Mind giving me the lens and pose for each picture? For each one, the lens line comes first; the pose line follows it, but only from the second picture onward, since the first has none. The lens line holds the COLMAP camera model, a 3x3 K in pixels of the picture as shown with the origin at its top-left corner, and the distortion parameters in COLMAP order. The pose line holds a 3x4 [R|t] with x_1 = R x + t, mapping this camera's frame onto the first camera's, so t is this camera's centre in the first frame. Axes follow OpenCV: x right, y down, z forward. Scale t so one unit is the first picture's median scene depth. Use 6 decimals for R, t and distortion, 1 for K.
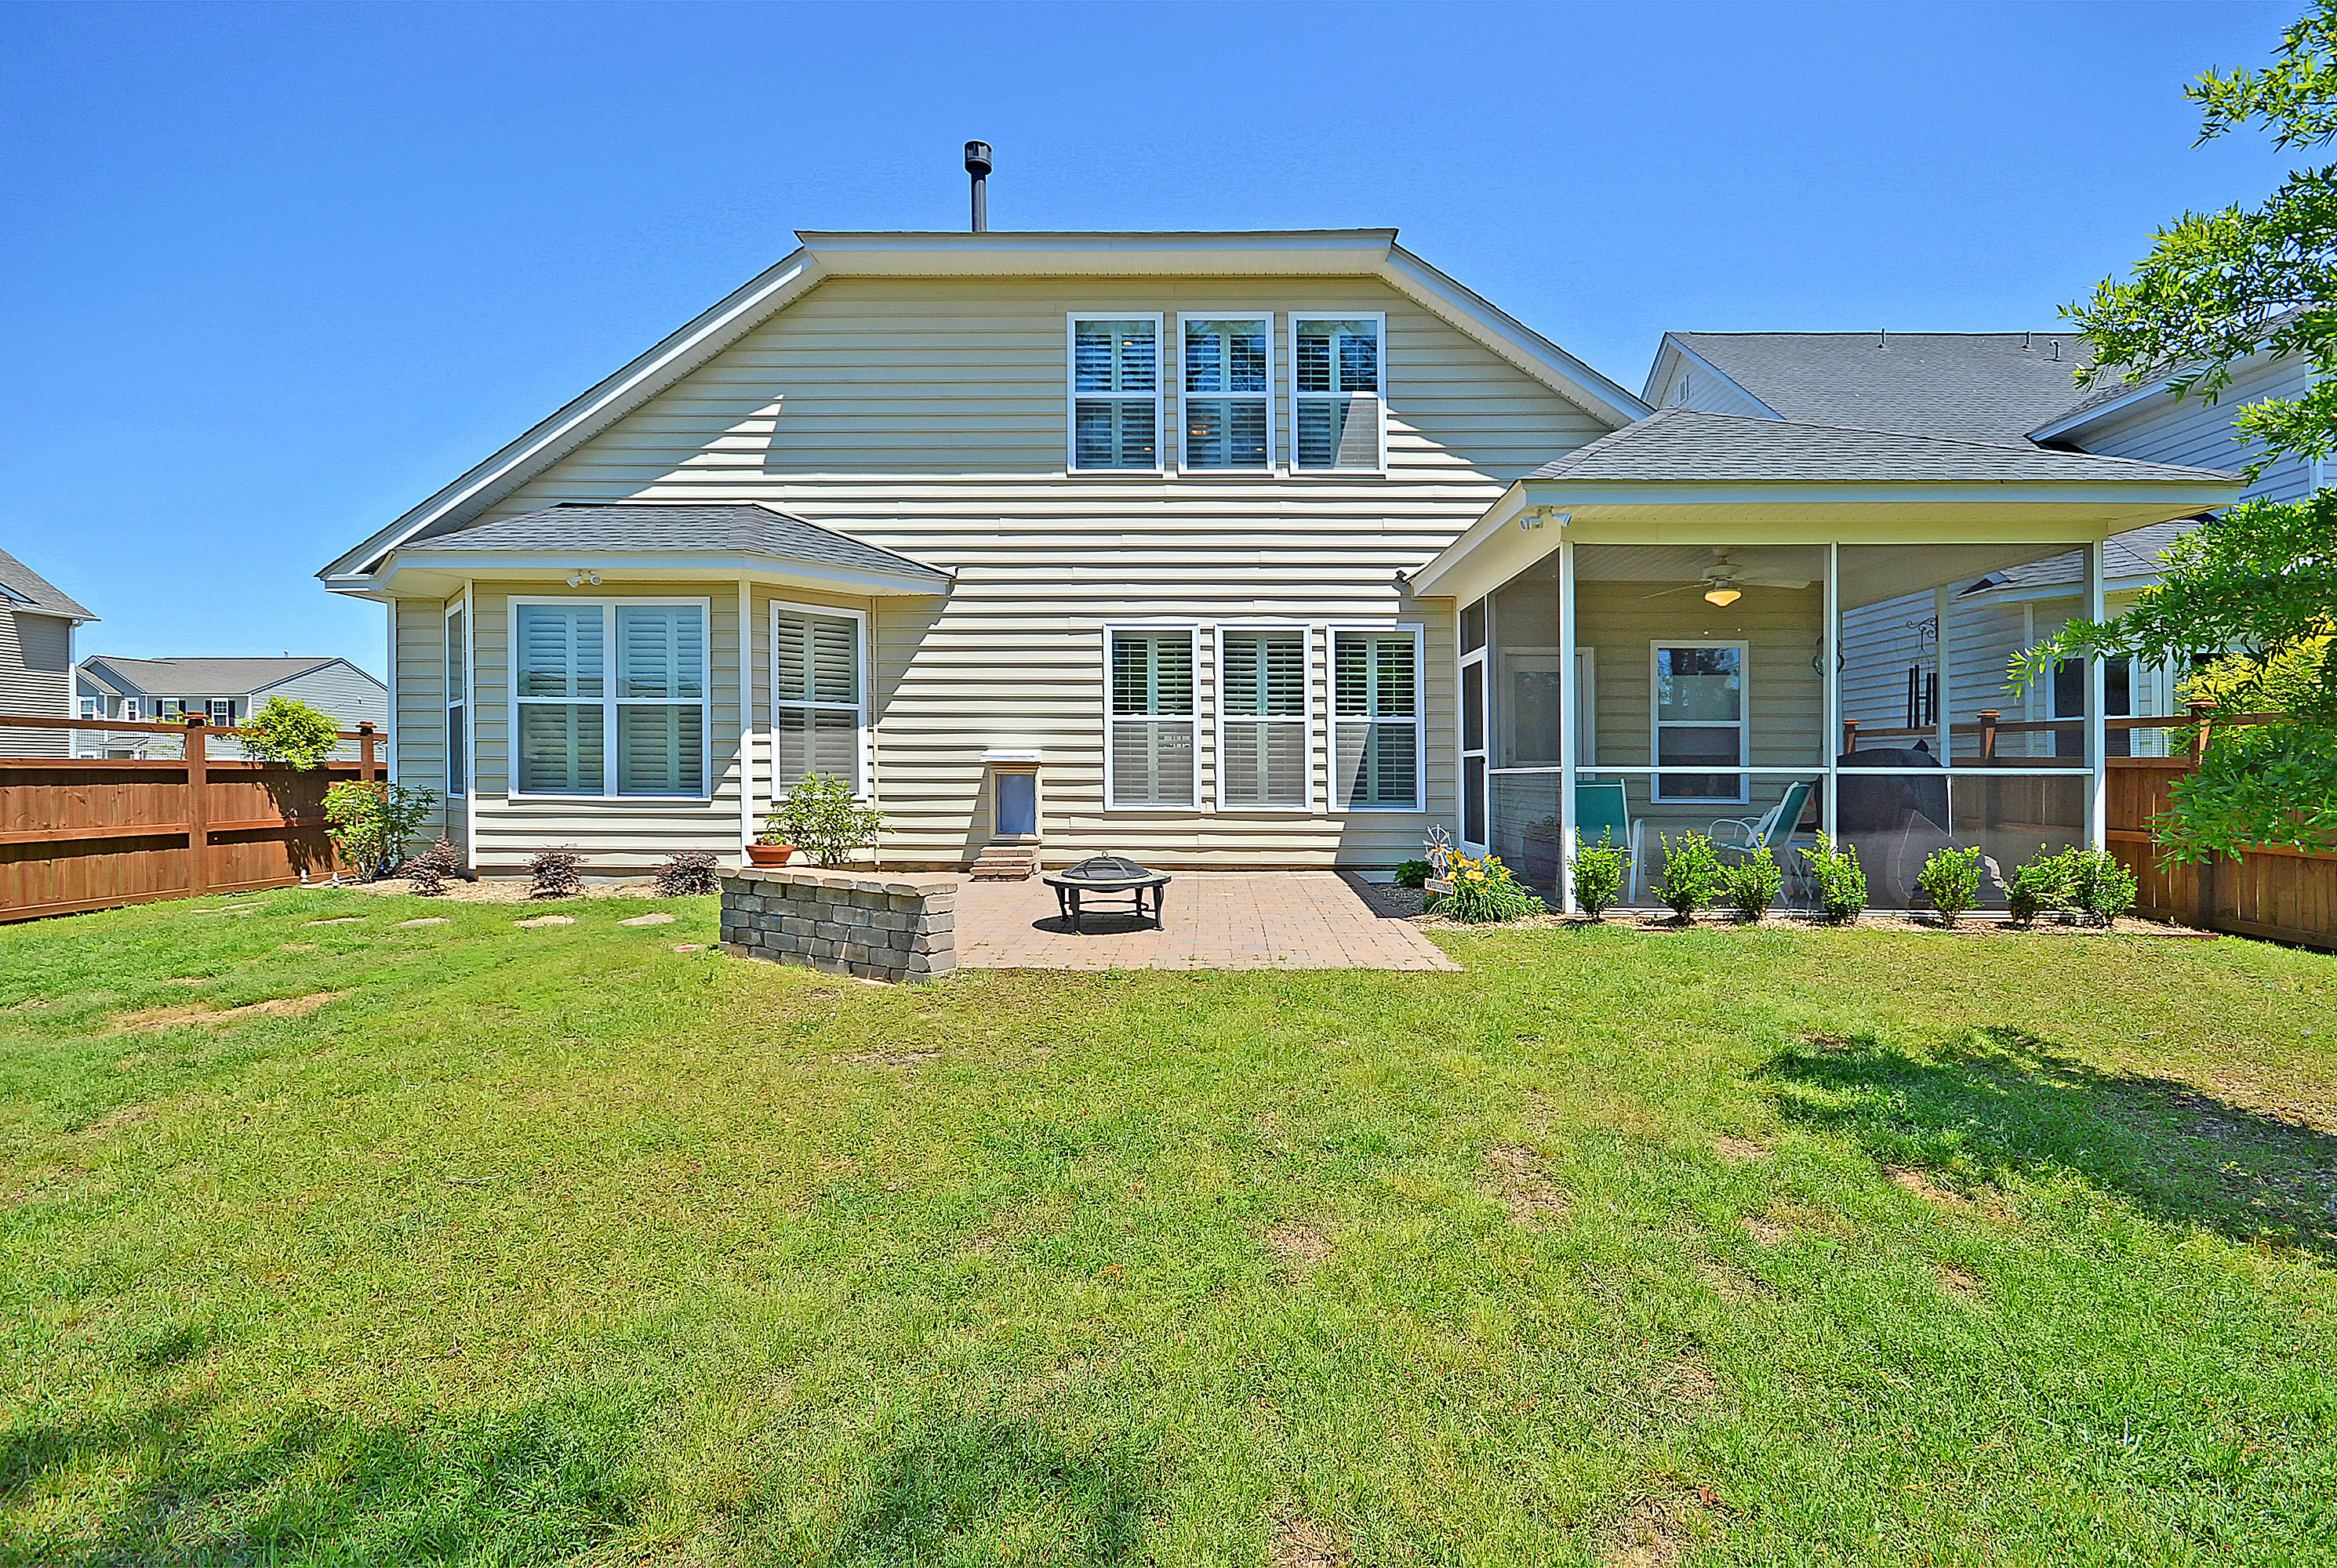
lens RADIAL K [[1019.2, 0, 1168.5], [0, 1019.2, 784.0], [0, 0, 1]] dist [-0.001548, -0.000024]
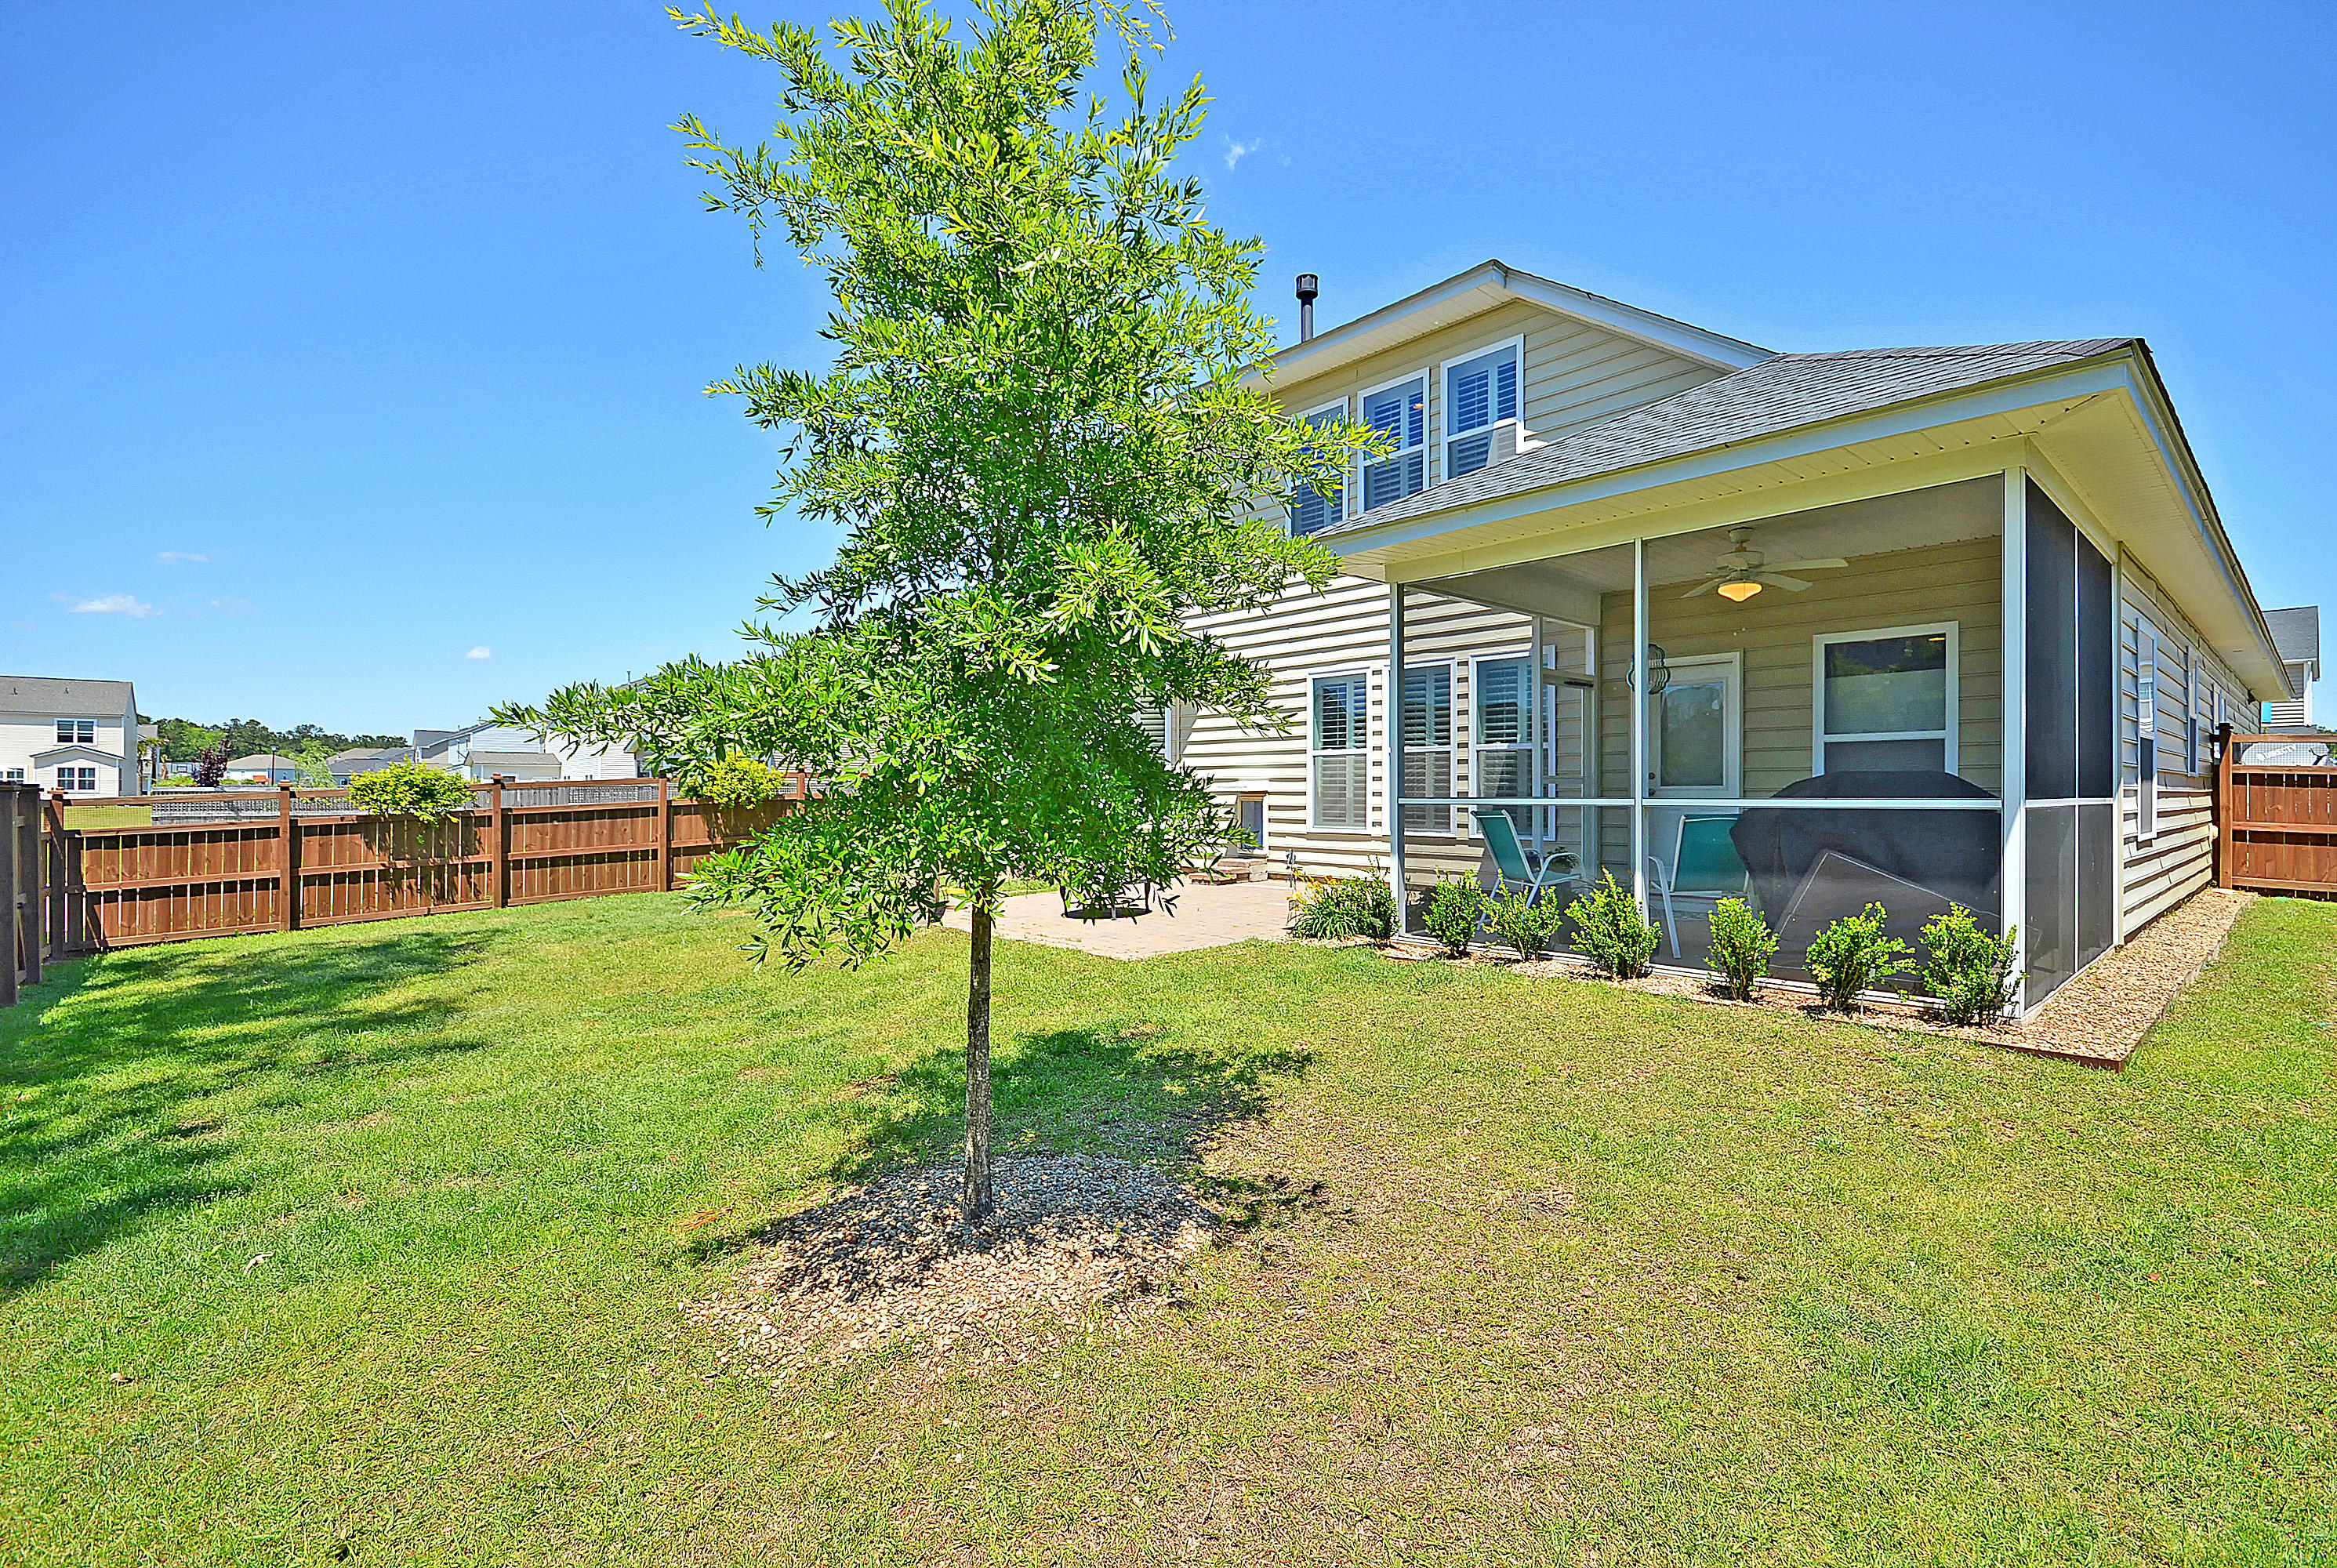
lens RADIAL K [[1047.9, 0, 1173.4], [0, 1047.9, 802.9], [0, 0, 1]] dist [0.000559, 0.000050]
pose [[0.677297, 0.002753, -0.735705, 0.727450], [-0.006345, 0.999978, -0.002100, -0.003817], [0.735682, 0.006090, 0.677299, 0.064865]]
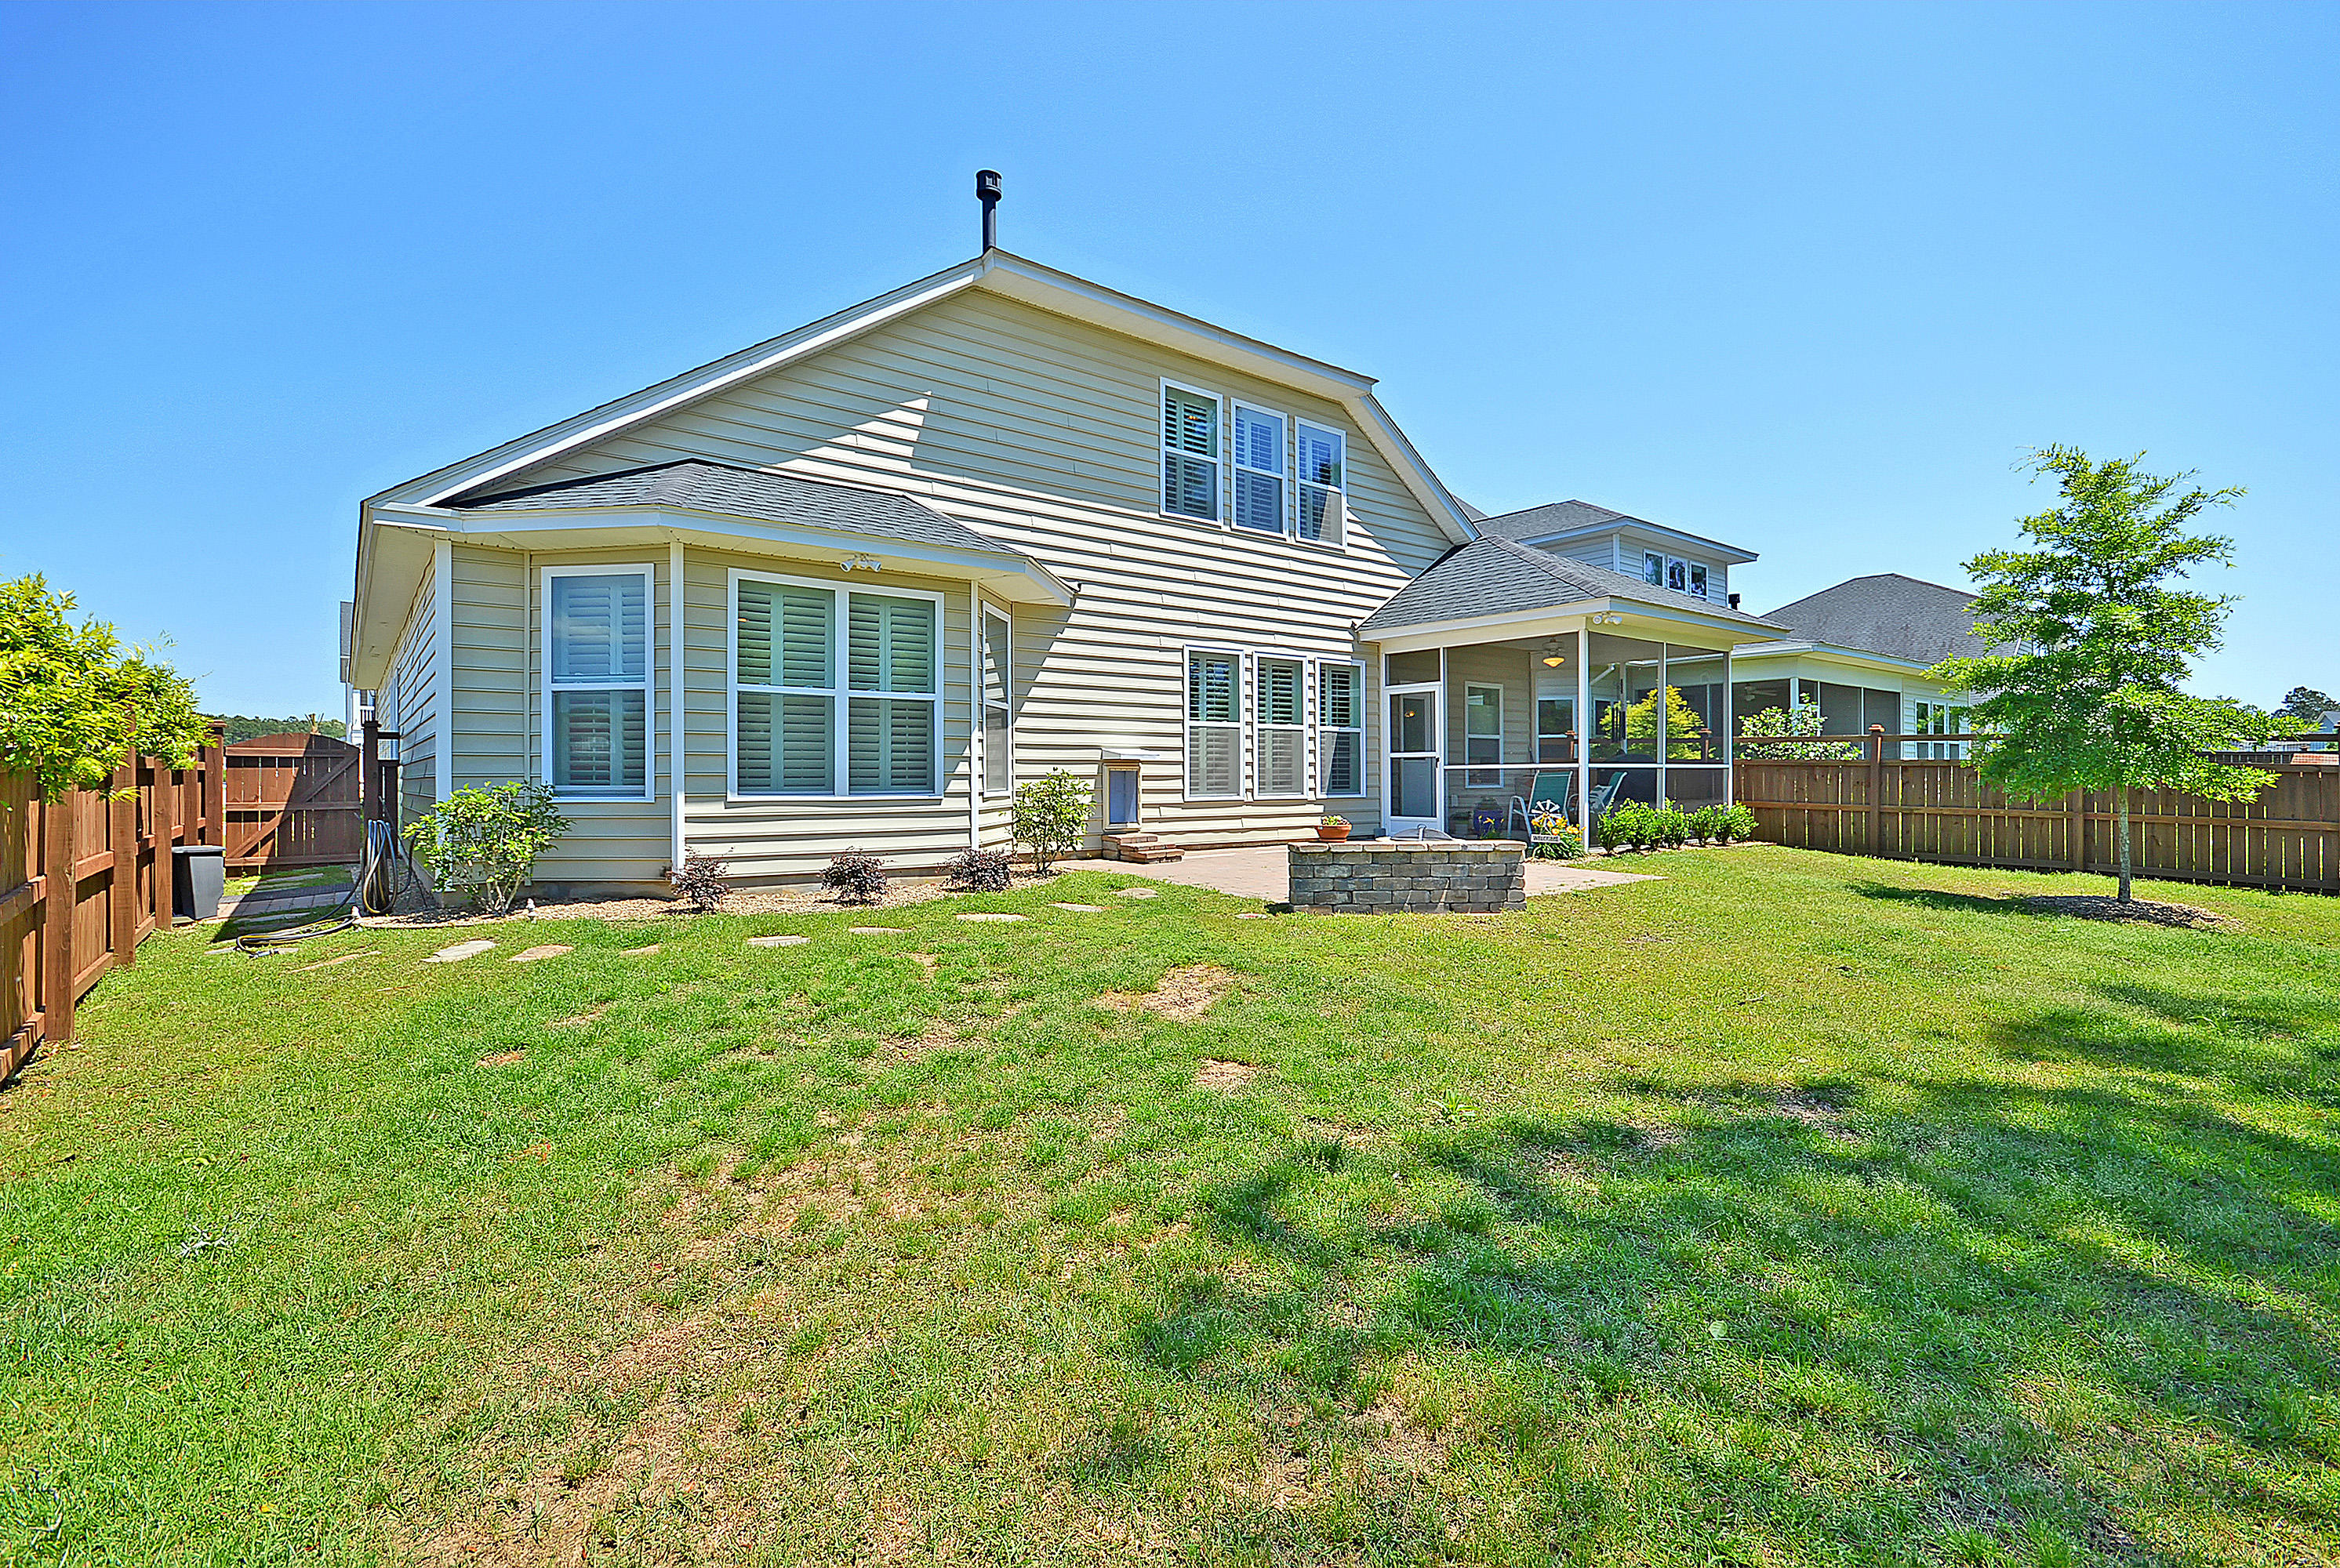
lens RADIAL K [[1027.9, 0, 1166.5], [0, 1027.9, 771.6], [0, 0, 1]] dist [-0.000707, -0.000055]
pose [[0.784250, -0.003924, 0.620432, -0.826587], [0.009661, 0.999936, -0.005887, -0.001446], [-0.620370, 0.010611, 0.784238, 0.071937]]
